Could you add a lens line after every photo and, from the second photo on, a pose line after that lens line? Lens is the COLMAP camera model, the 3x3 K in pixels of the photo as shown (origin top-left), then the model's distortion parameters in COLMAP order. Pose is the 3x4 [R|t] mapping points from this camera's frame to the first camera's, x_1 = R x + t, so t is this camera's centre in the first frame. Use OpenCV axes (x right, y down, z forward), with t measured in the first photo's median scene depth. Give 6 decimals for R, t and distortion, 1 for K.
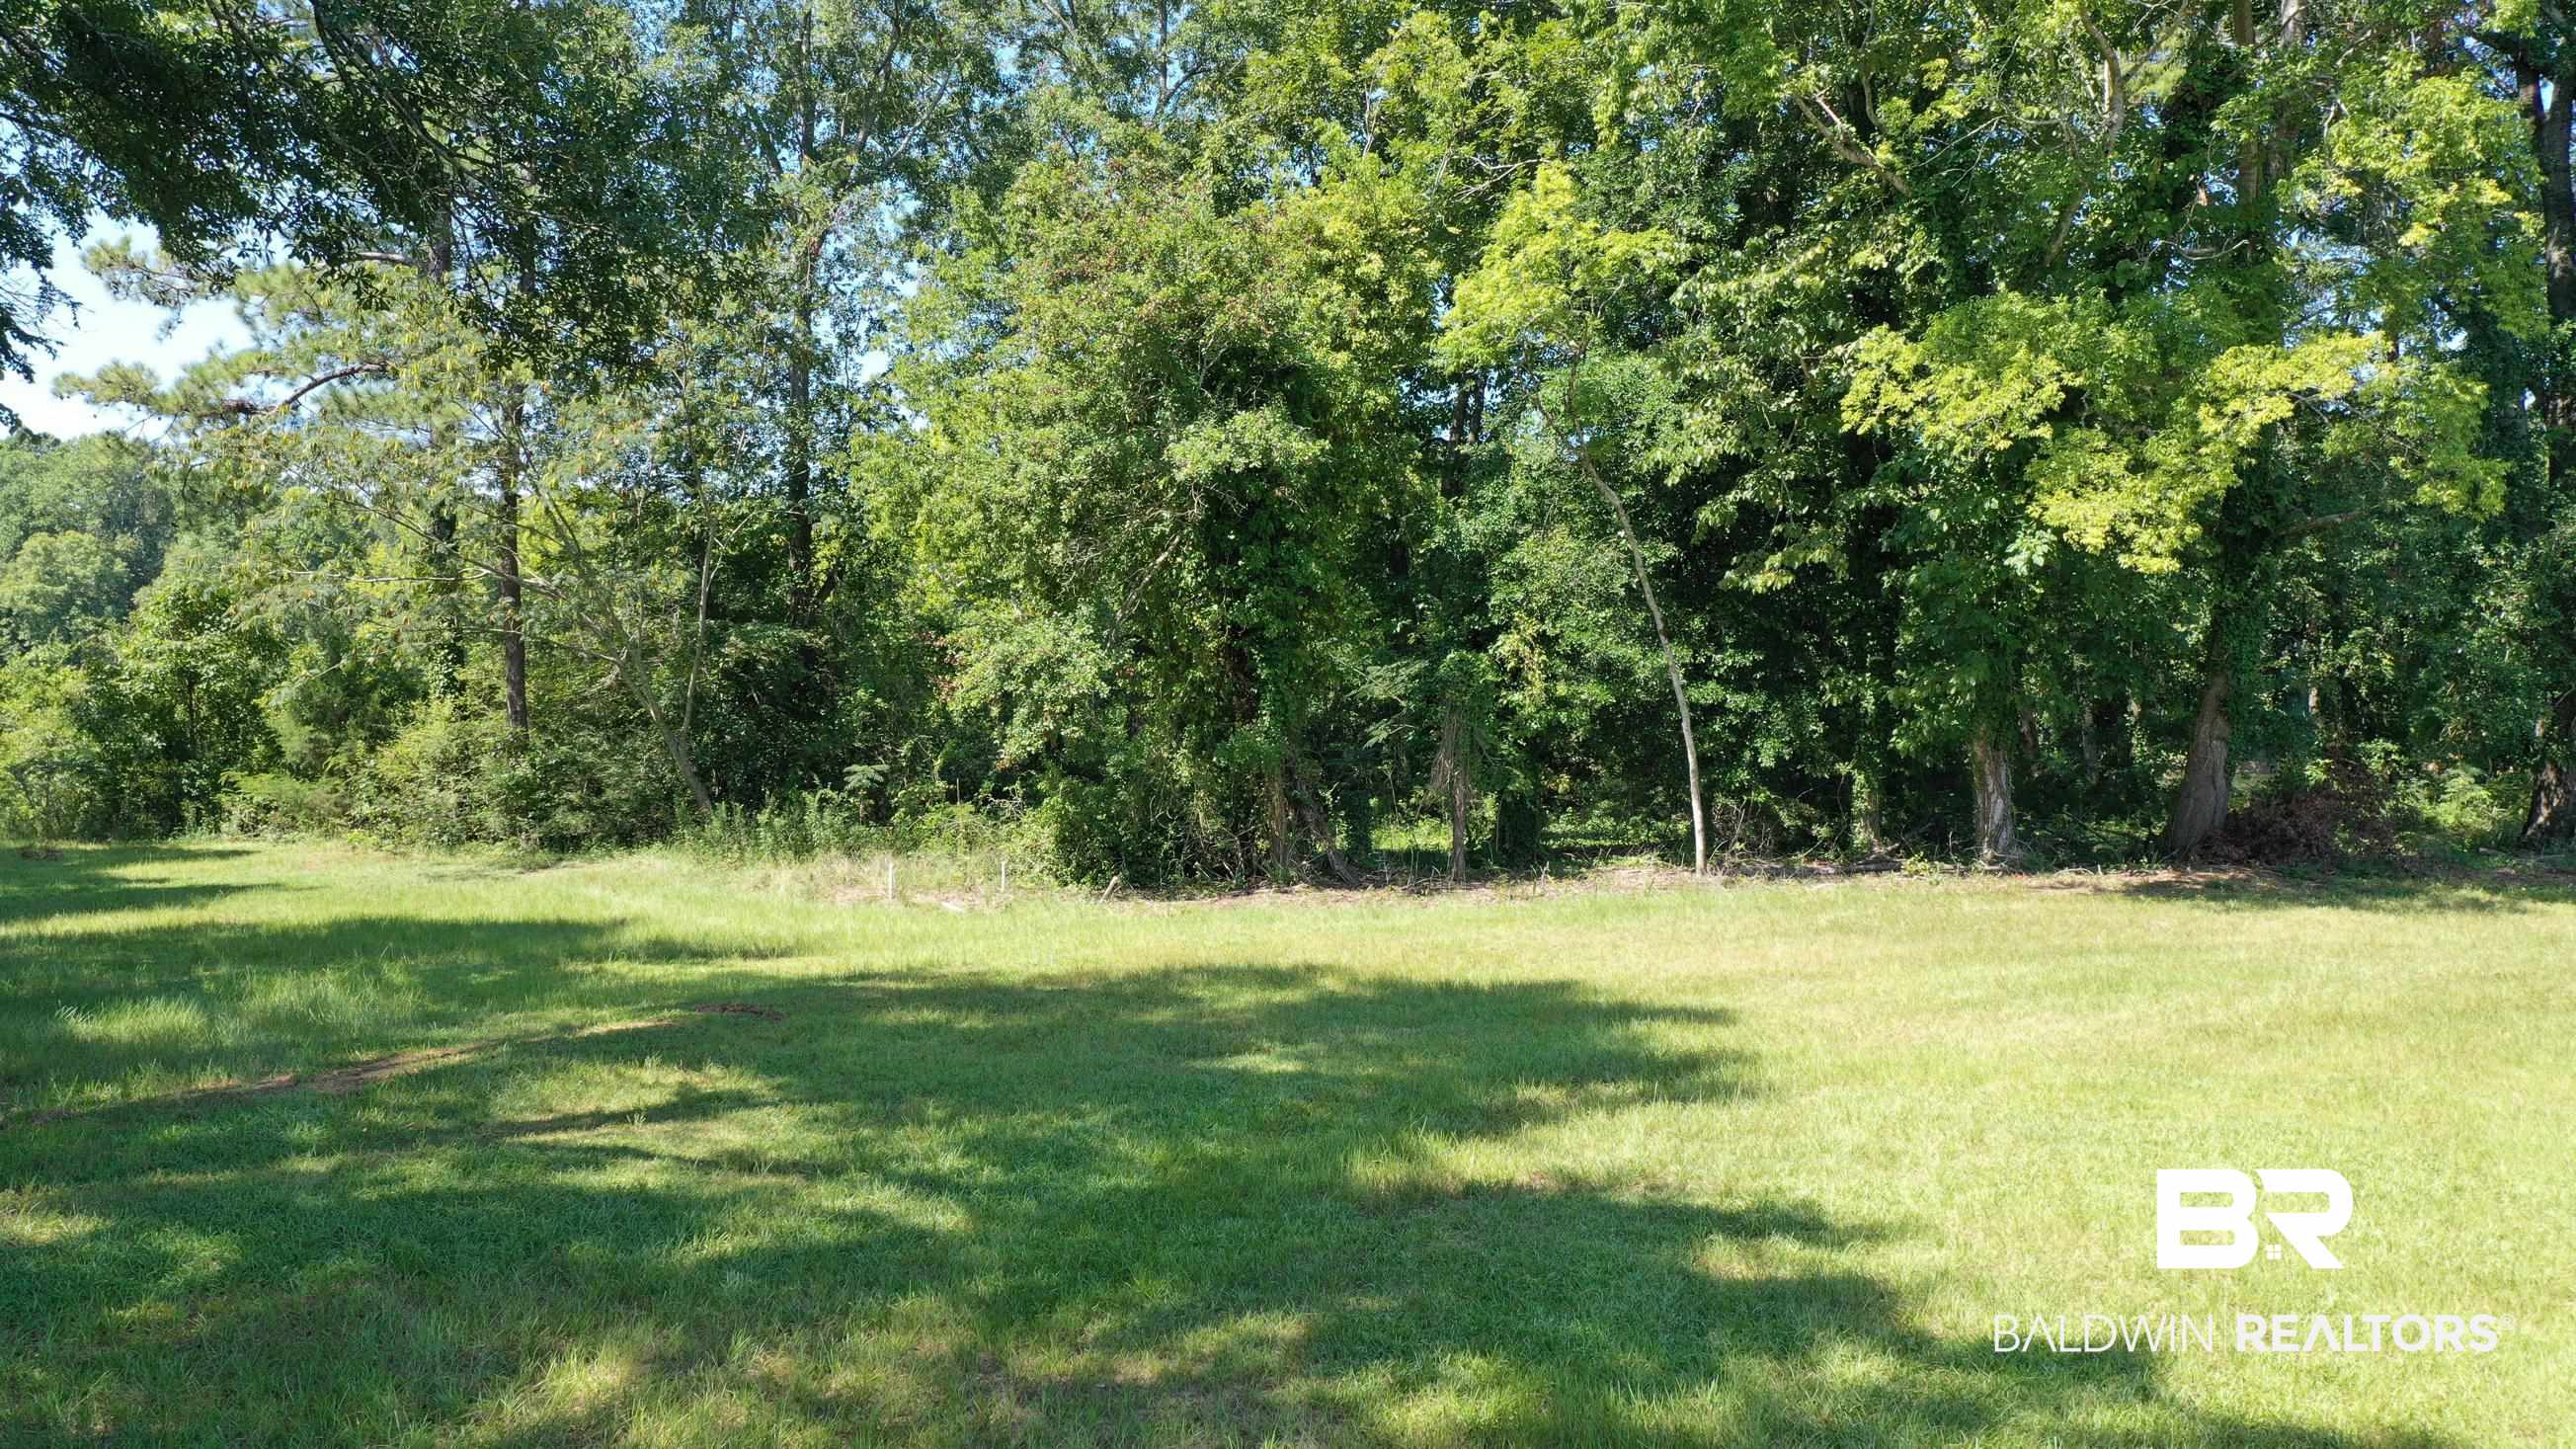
lens RADIAL K [[2065.3, 0, 1295.9], [0, 2065.3, 730.4], [0, 0, 1]] dist [0.014944, 0.017924]
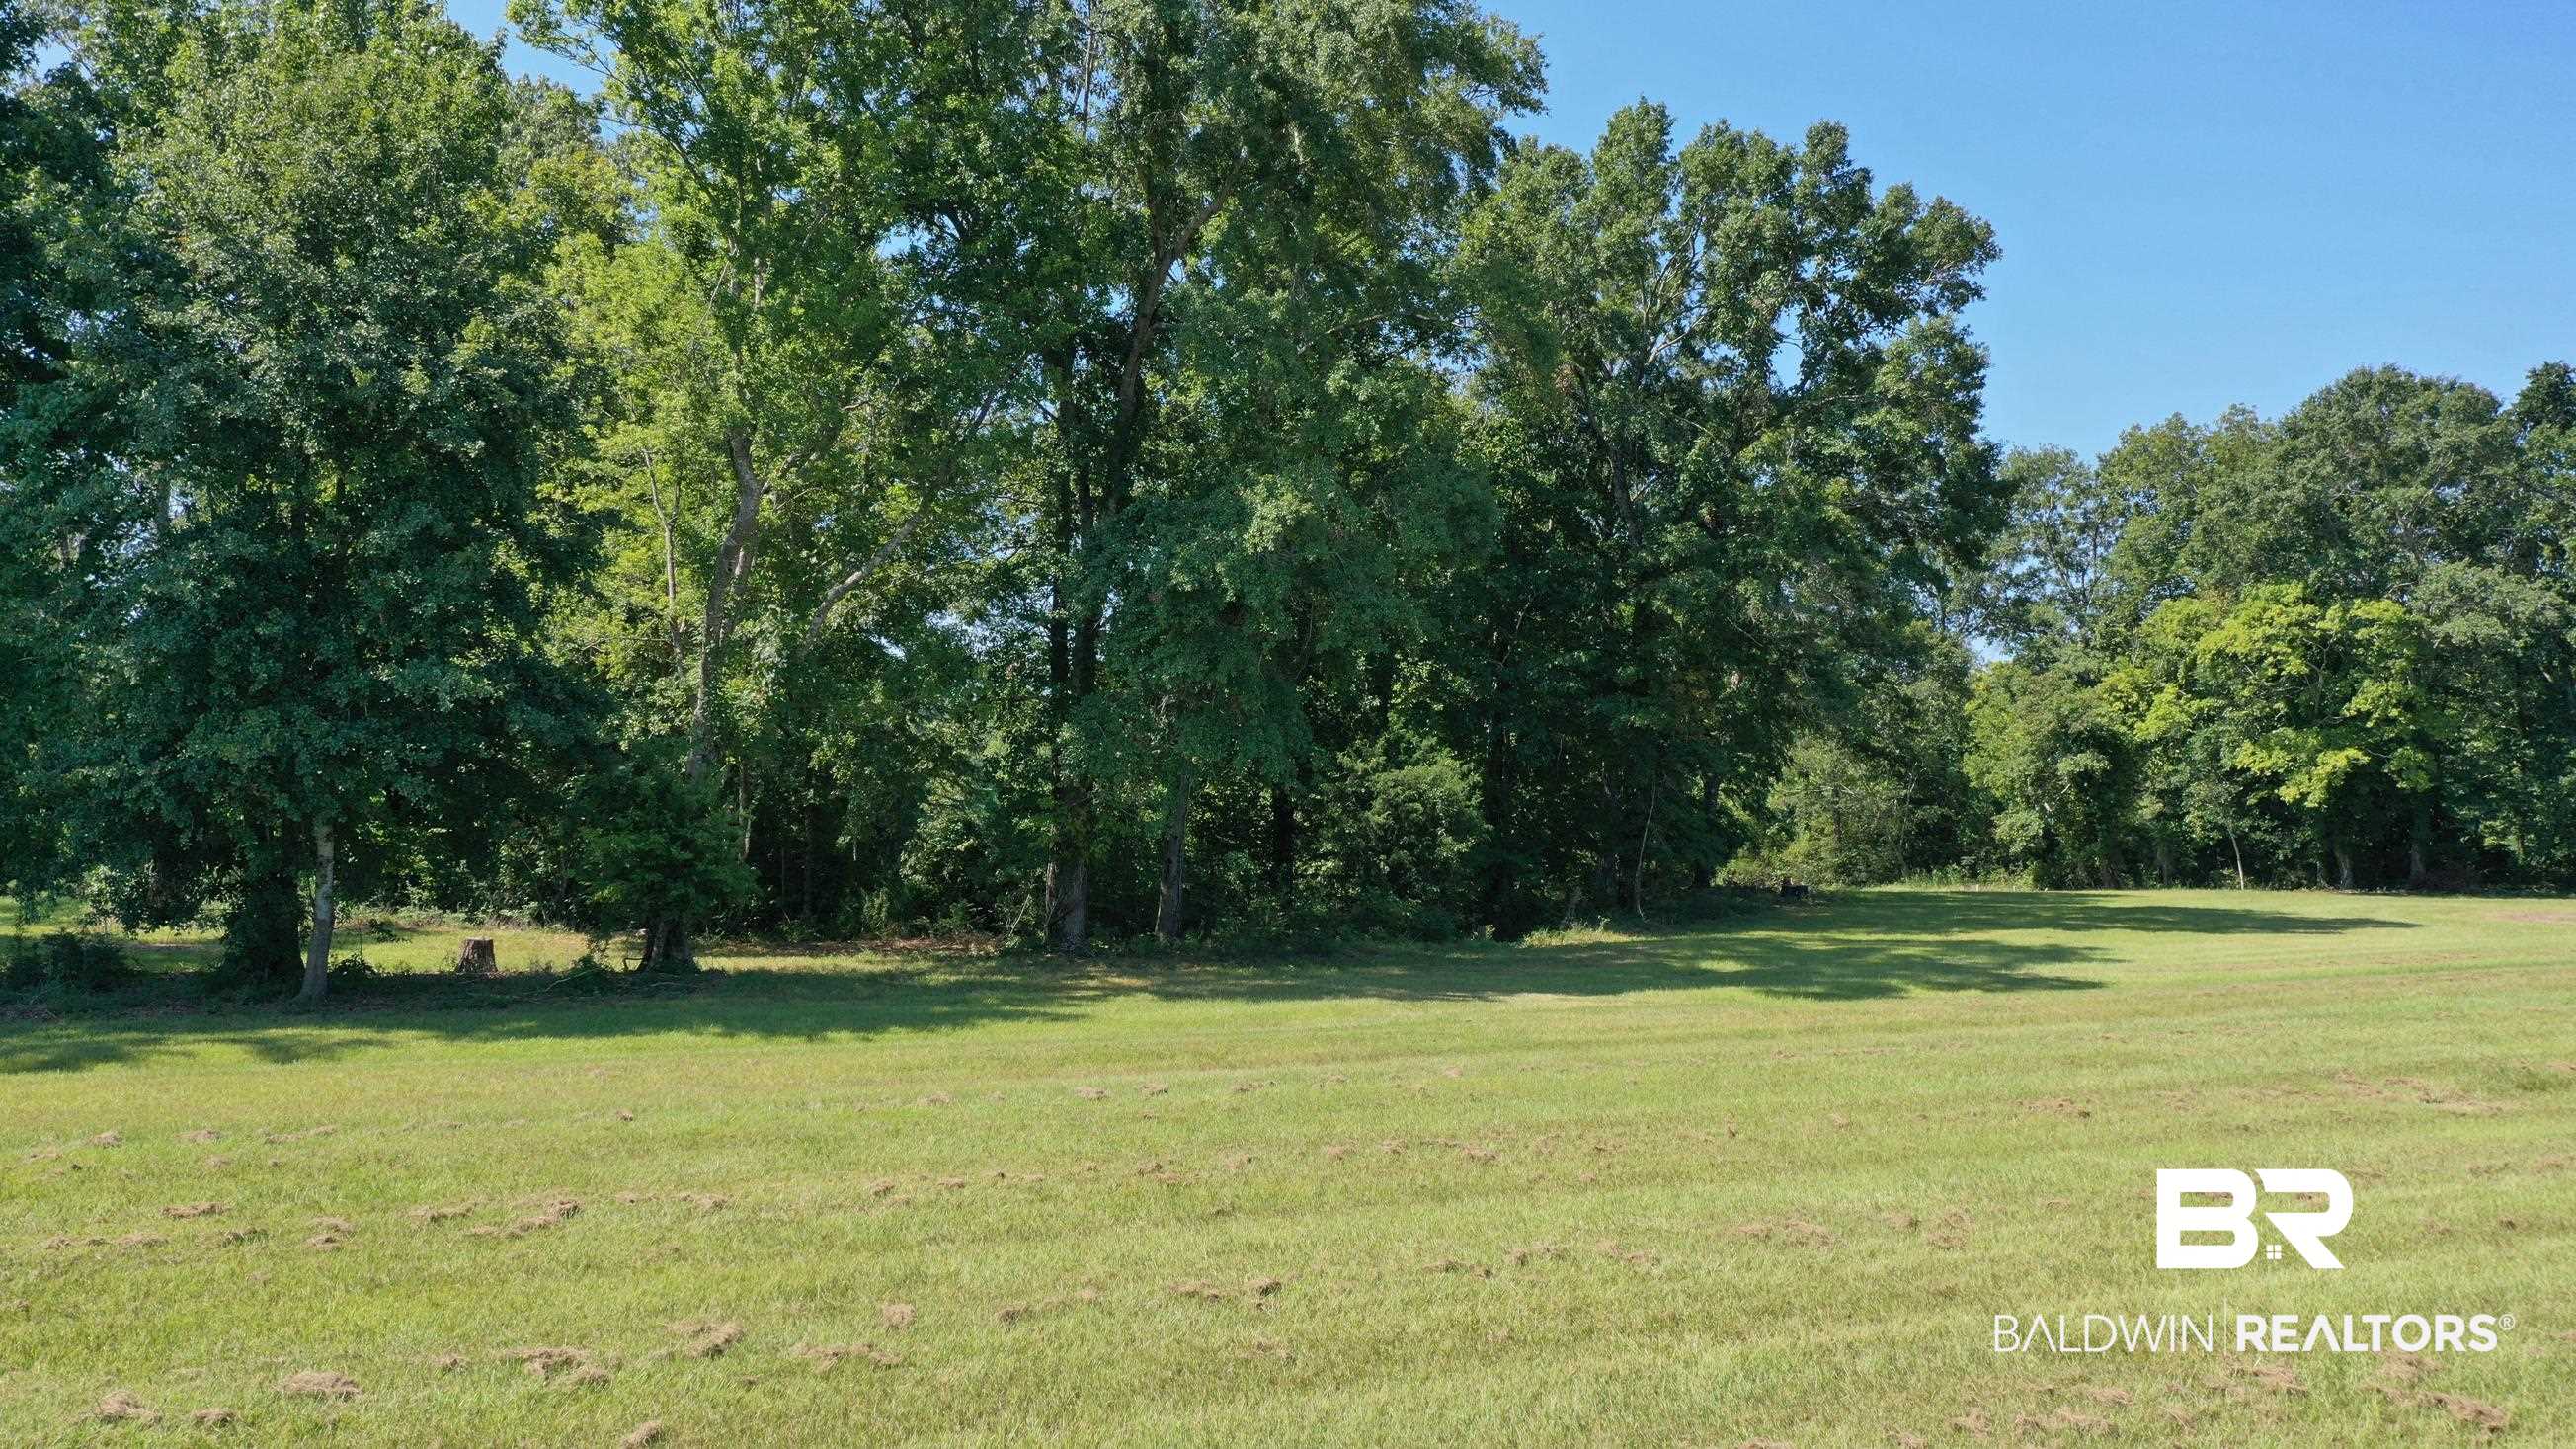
lens RADIAL K [[2065.3, 0, 1295.9], [0, 2065.3, 730.4], [0, 0, 1]] dist [0.014944, 0.017924]
pose [[0.870515, -0.016935, -0.491851, 0.466969], [-0.012259, 0.998352, -0.056071, 0.016251], [0.491990, 0.054840, 0.868872, -2.322052]]
